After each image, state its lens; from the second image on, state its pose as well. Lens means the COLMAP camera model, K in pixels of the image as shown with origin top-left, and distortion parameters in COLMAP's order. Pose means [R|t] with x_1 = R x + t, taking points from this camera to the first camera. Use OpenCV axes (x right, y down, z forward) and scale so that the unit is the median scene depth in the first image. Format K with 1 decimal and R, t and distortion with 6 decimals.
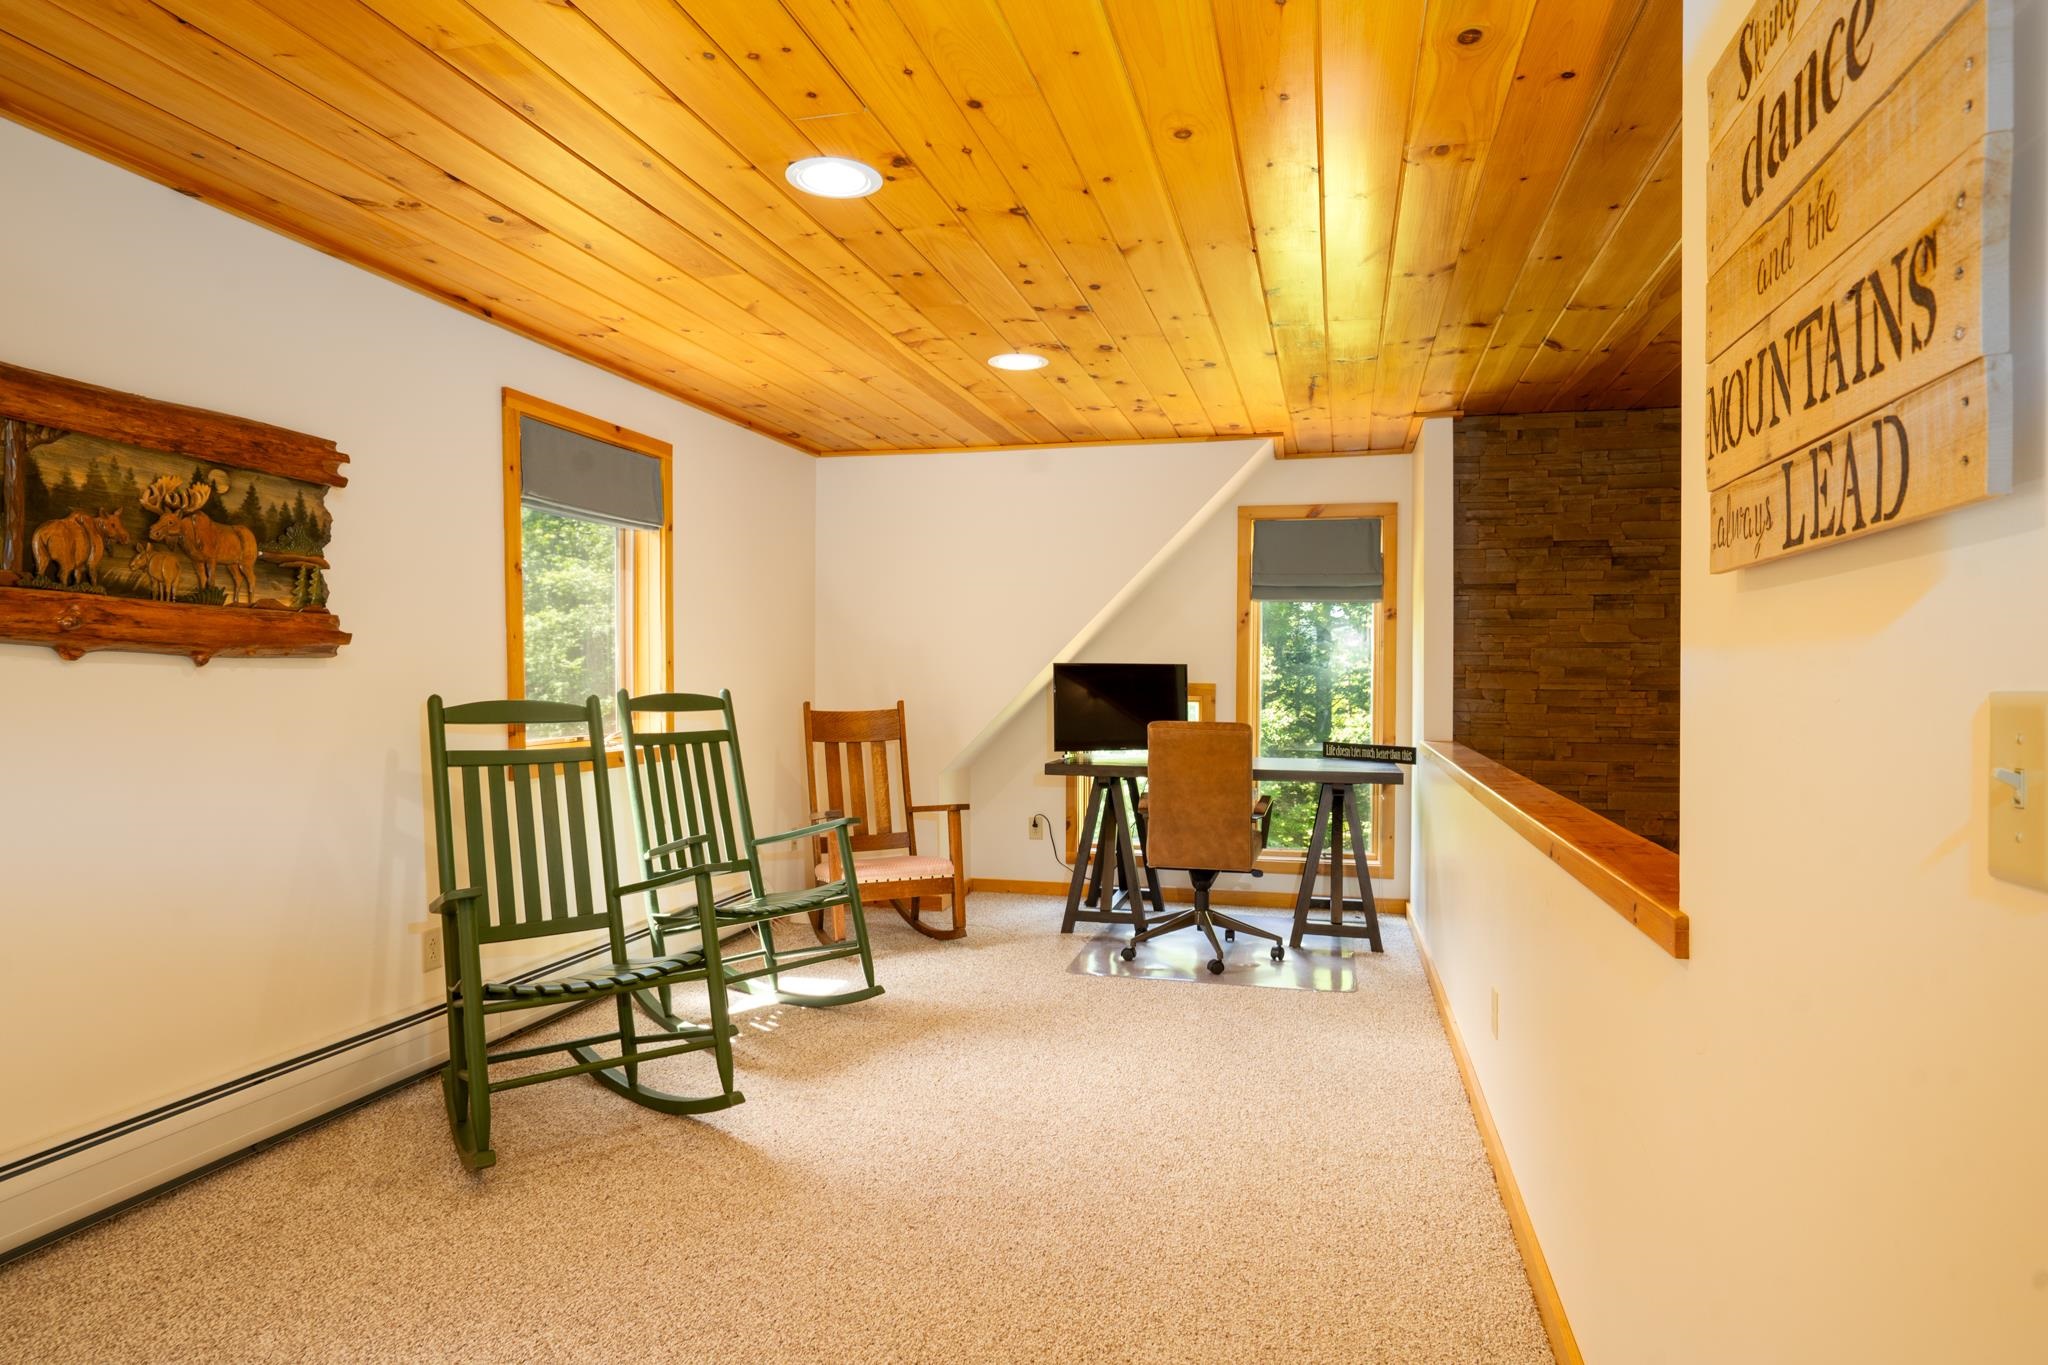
lens RADIAL K [[1229.7, 0, 1019.8], [0, 1229.7, 676.4], [0, 0, 1]] dist [-0.030780, 0.001982]
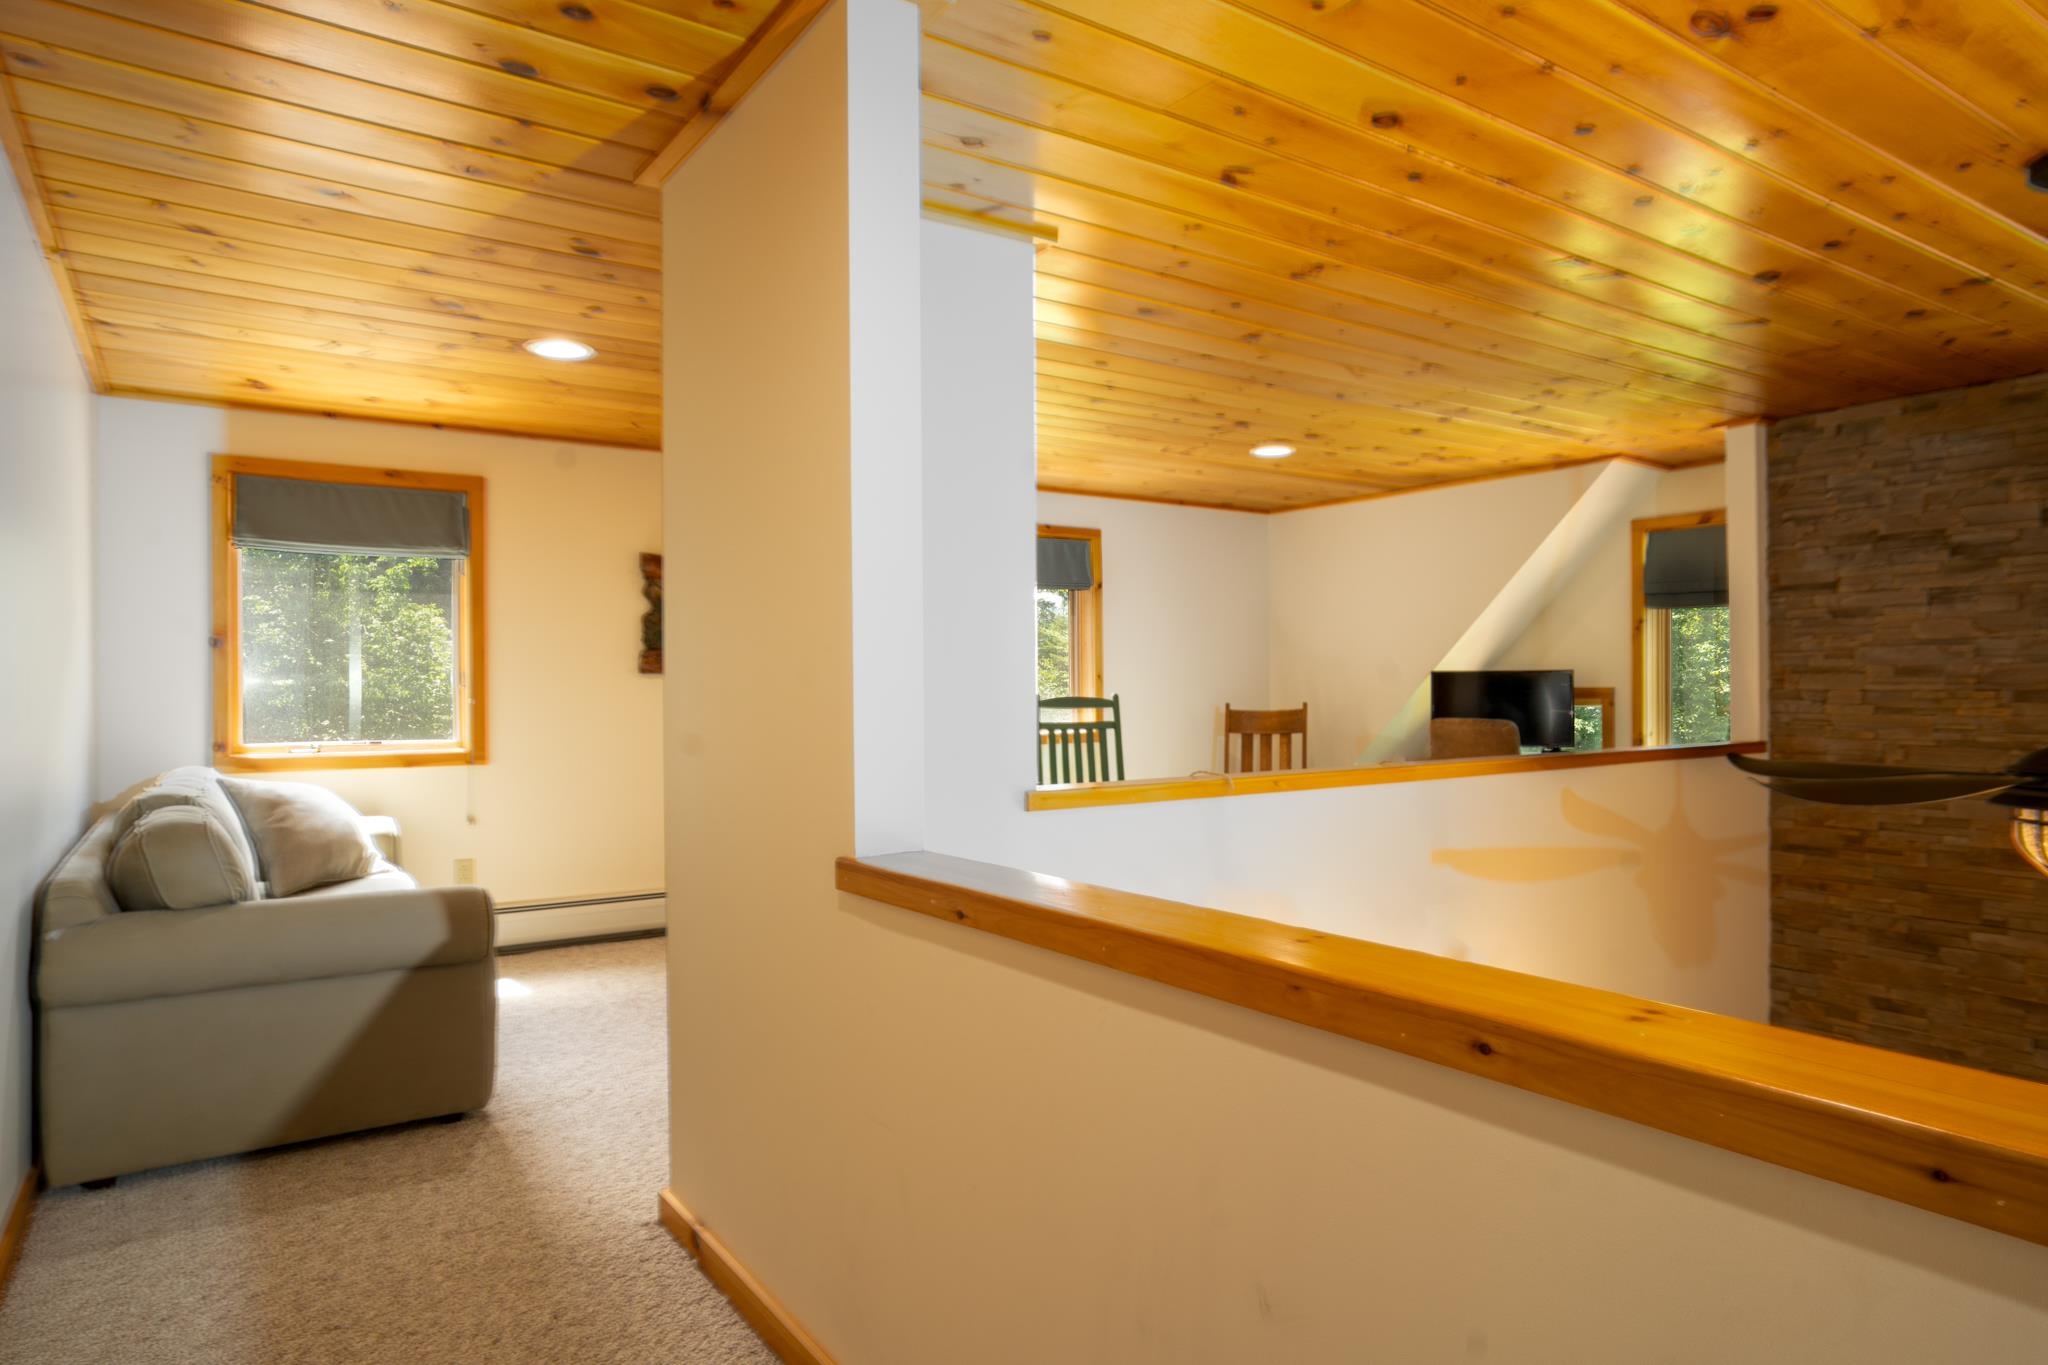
lens RADIAL K [[1229.7, 0, 1028.0], [0, 1229.7, 688.8], [0, 0, 1]] dist [-0.030780, 0.001982]
pose [[0.754595, -0.009116, -0.656127, 0.555277], [0.007627, 0.999958, -0.005122, 0.009669], [0.656146, -0.001140, 0.754633, -0.157030]]
